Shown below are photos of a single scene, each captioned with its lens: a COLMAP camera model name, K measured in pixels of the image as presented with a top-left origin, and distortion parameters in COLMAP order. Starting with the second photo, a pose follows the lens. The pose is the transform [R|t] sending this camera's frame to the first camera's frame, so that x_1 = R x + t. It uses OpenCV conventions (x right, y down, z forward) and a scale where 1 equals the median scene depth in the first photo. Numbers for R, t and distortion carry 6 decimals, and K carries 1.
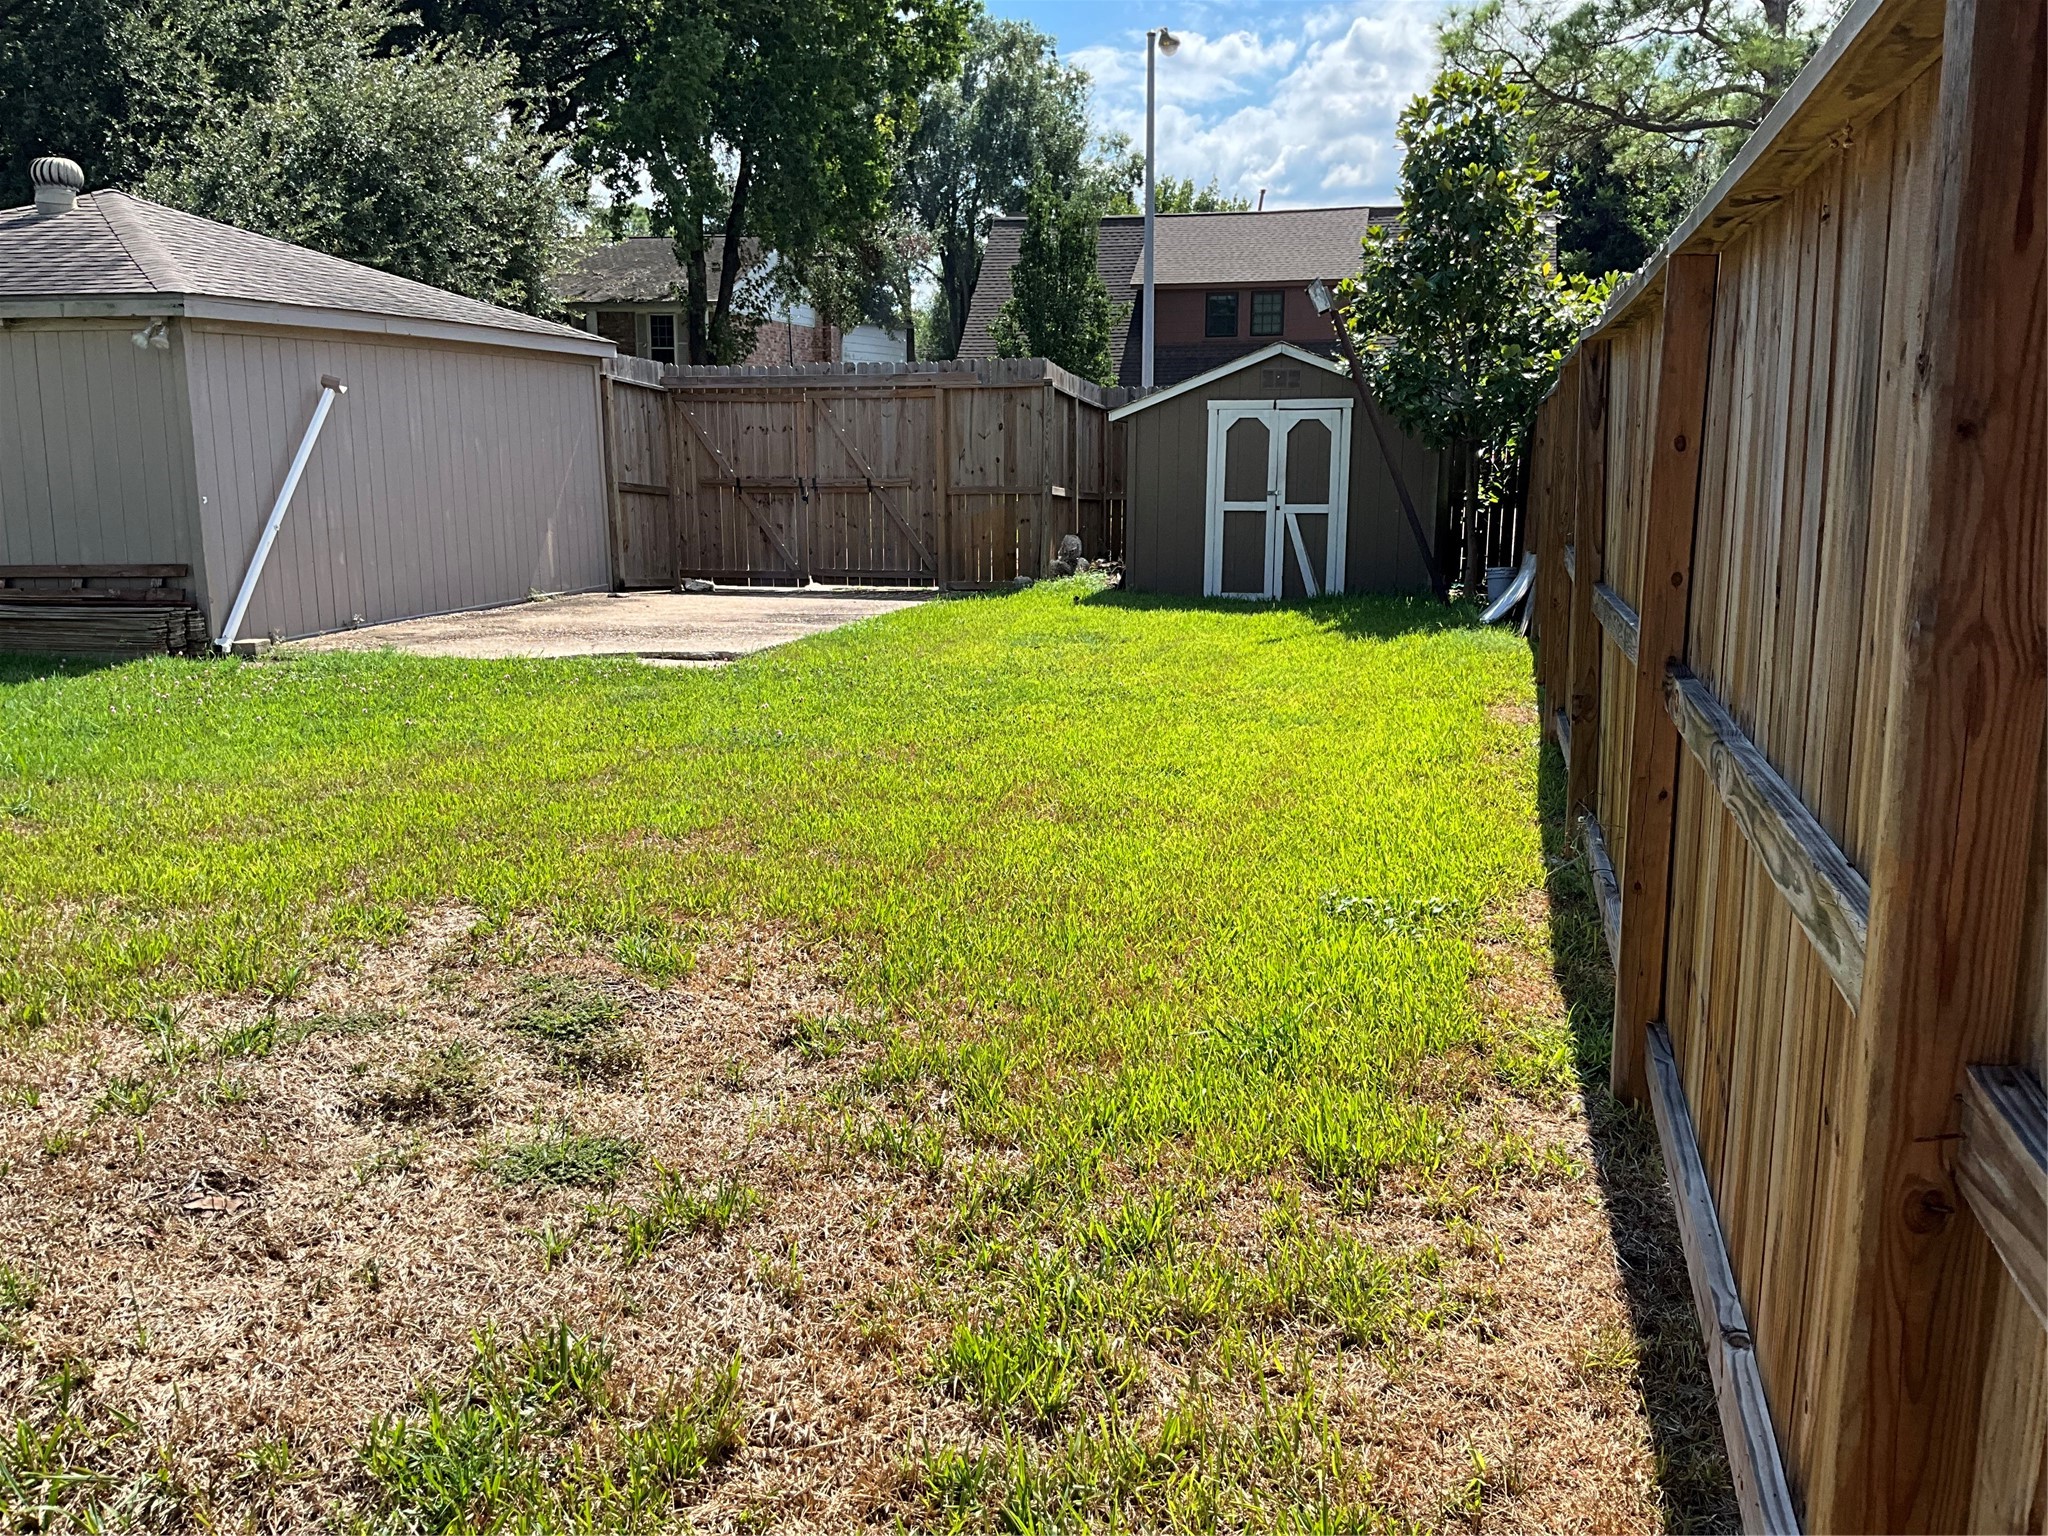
lens RADIAL K [[1741.6, 0, 1024.0], [0, 1741.6, 768.0], [0, 0, 1]] dist [0.004334, -0.005296]
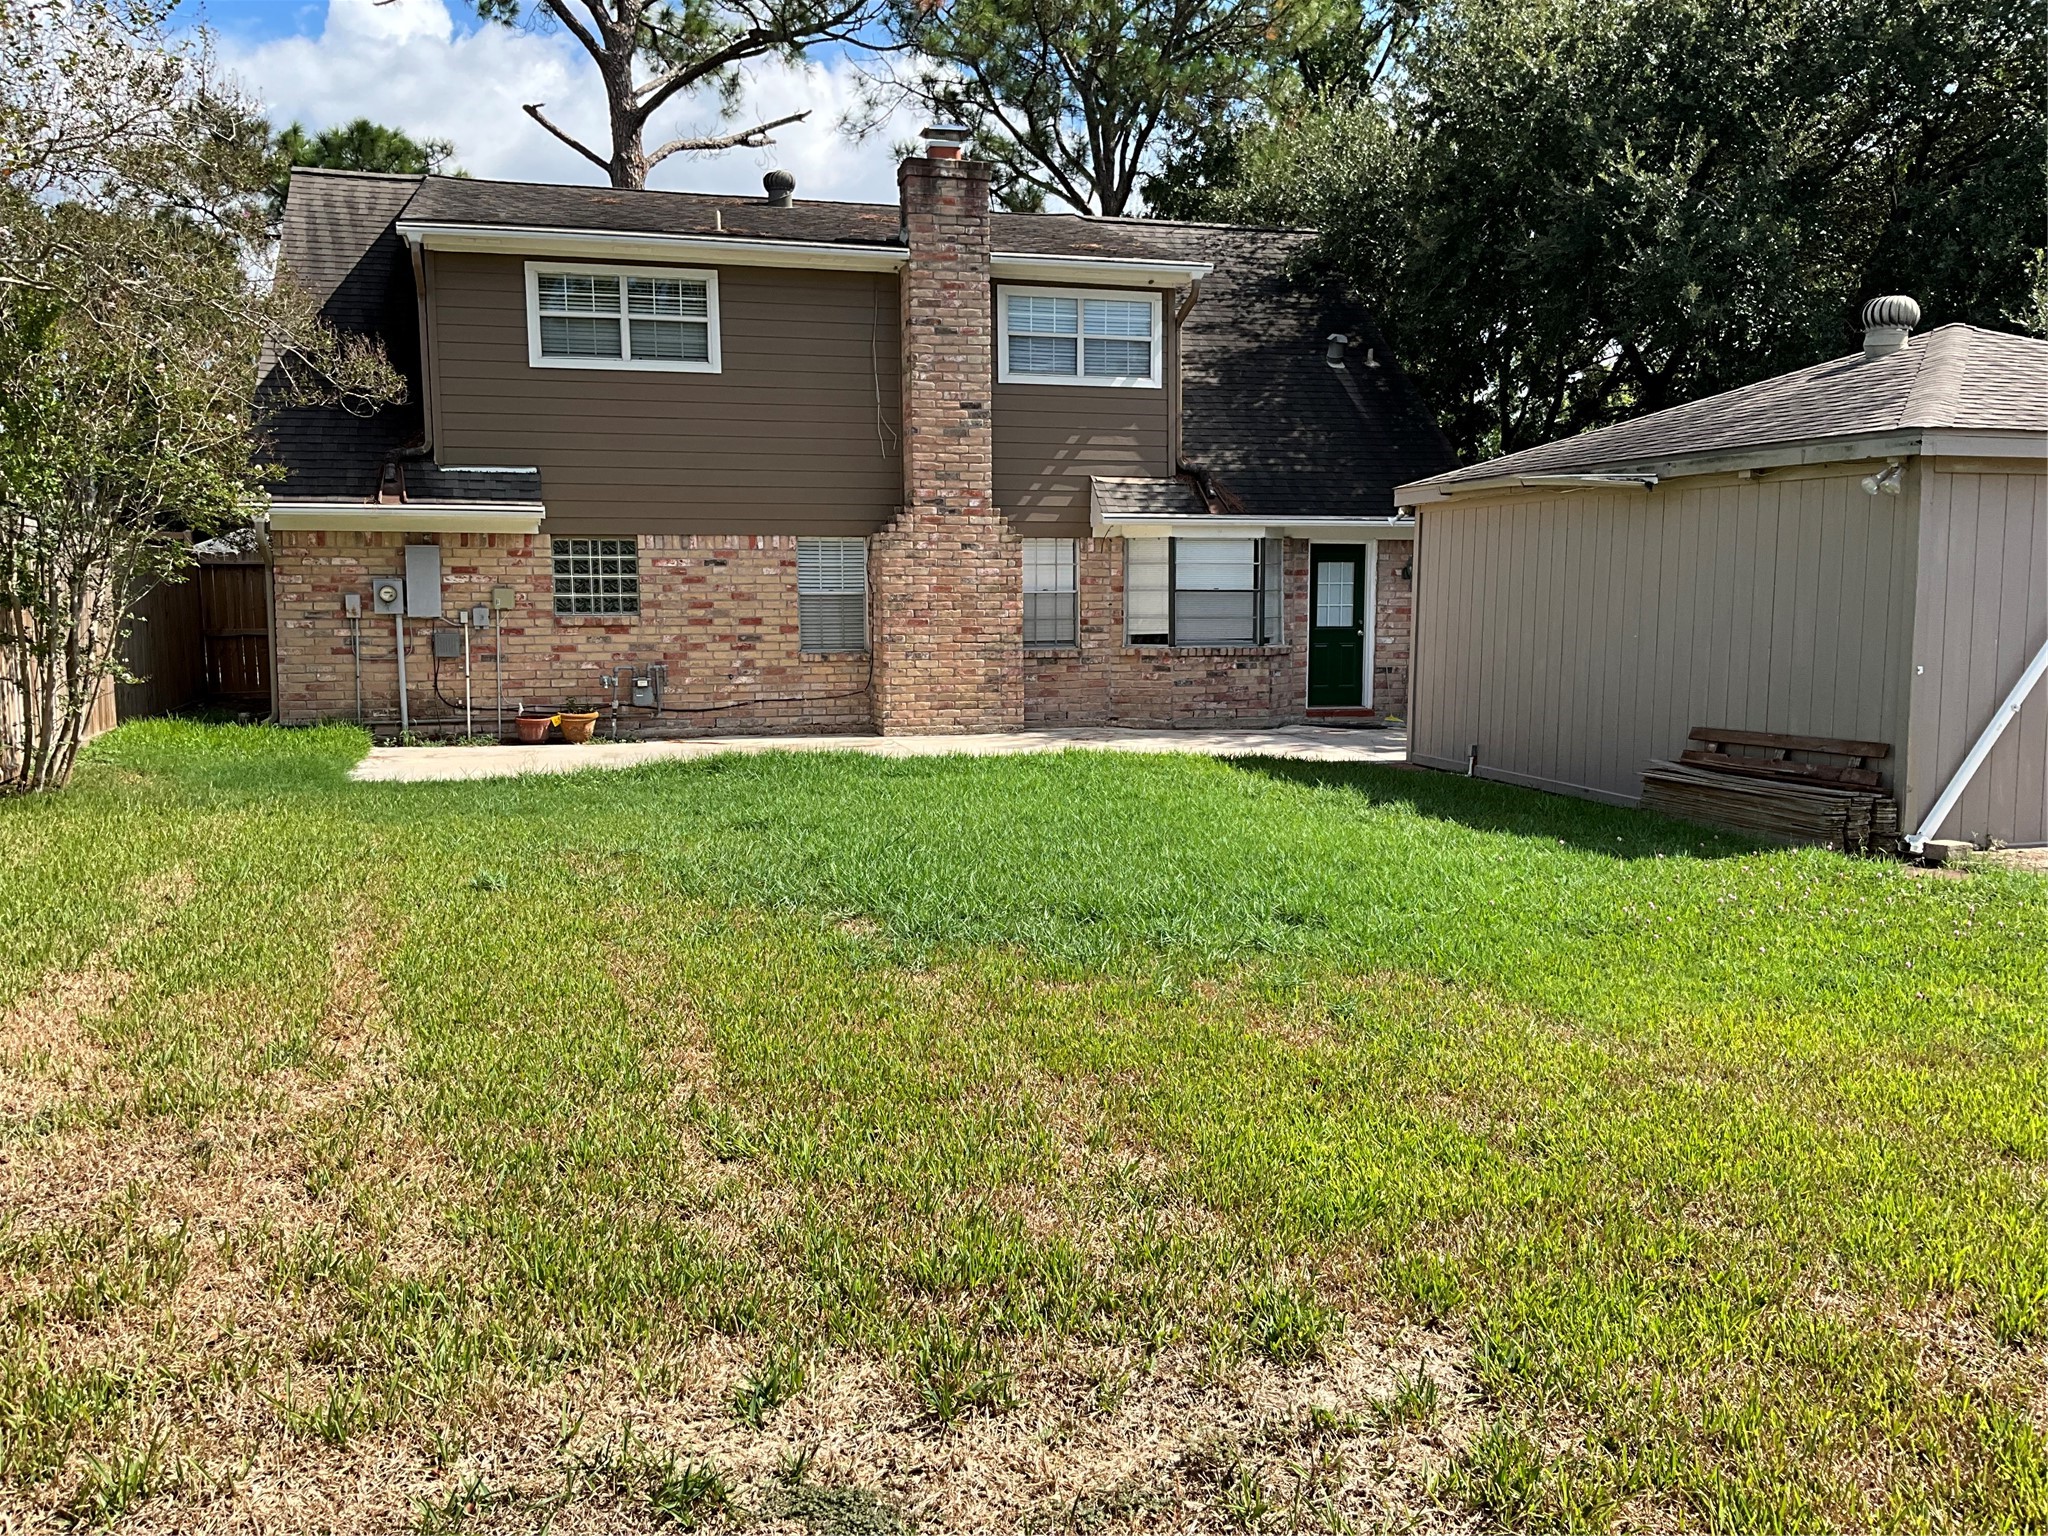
lens RADIAL K [[1741.6, 0, 1024.0], [0, 1741.6, 768.0], [0, 0, 1]] dist [0.004334, -0.005296]
pose [[0.493901, 0.095521, -0.864256, 0.046001], [-0.173153, 0.984845, 0.009897, -0.041267], [0.852103, 0.144760, 0.502956, 0.218447]]
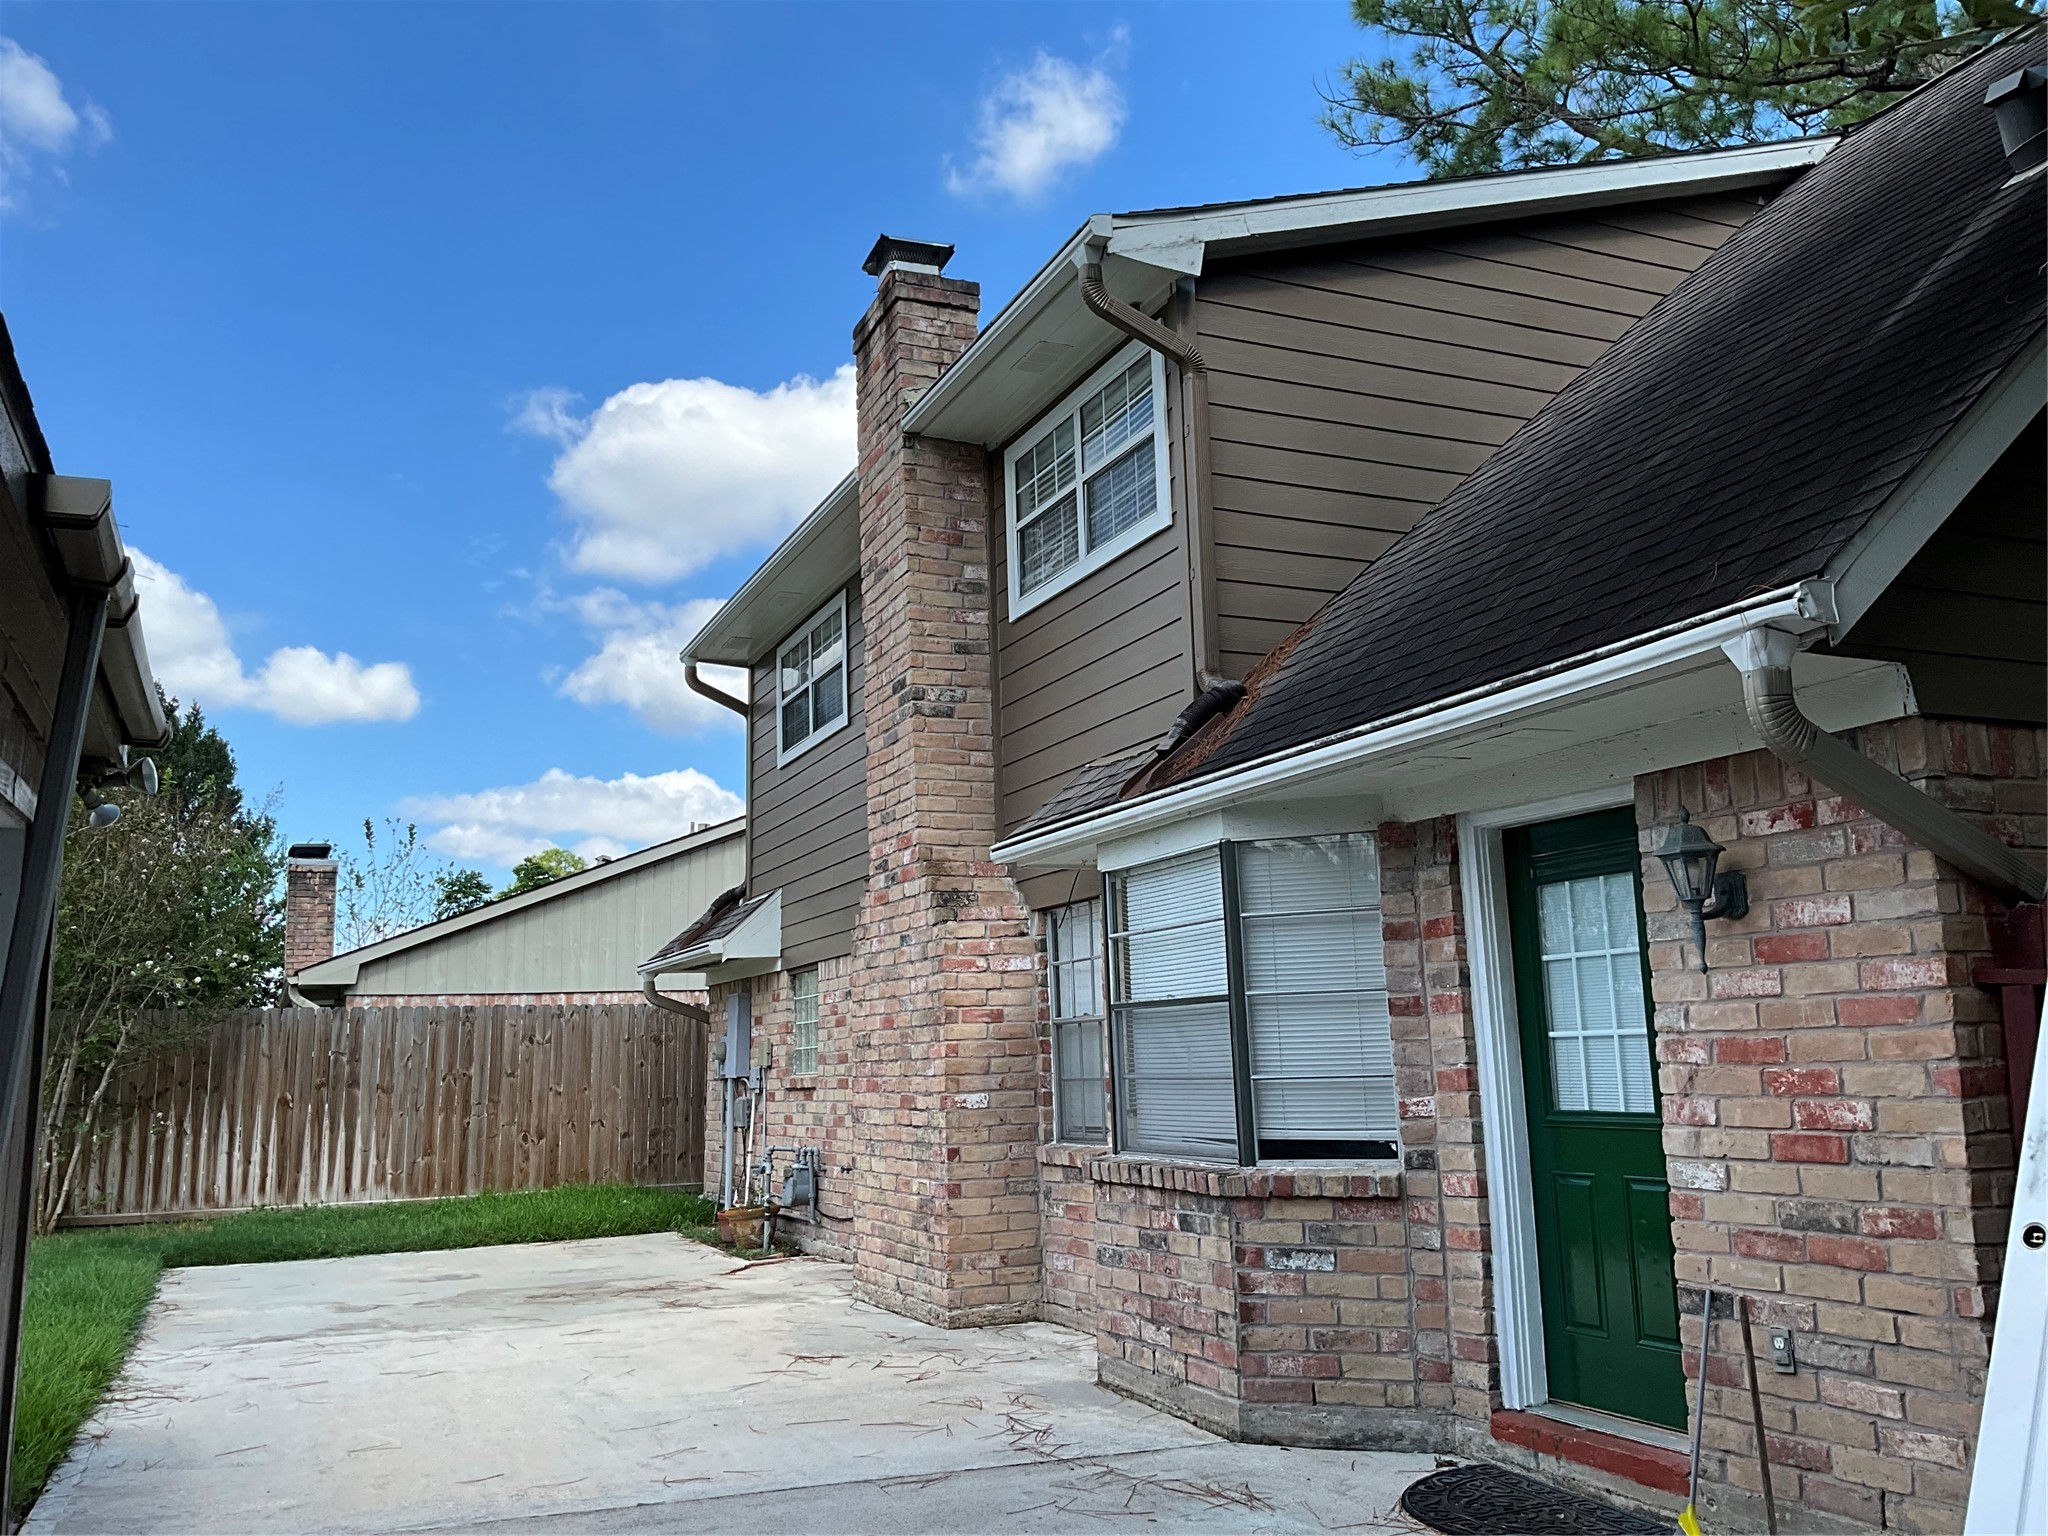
lens RADIAL K [[1741.6, 0, 1024.0], [0, 1741.6, 768.0], [0, 0, 1]] dist [0.004334, -0.005296]
pose [[-0.785878, -0.093499, -0.611272, -0.367644], [-0.105193, 0.994309, -0.016848, -0.150236], [0.609368, 0.051061, -0.791242, 0.837562]]
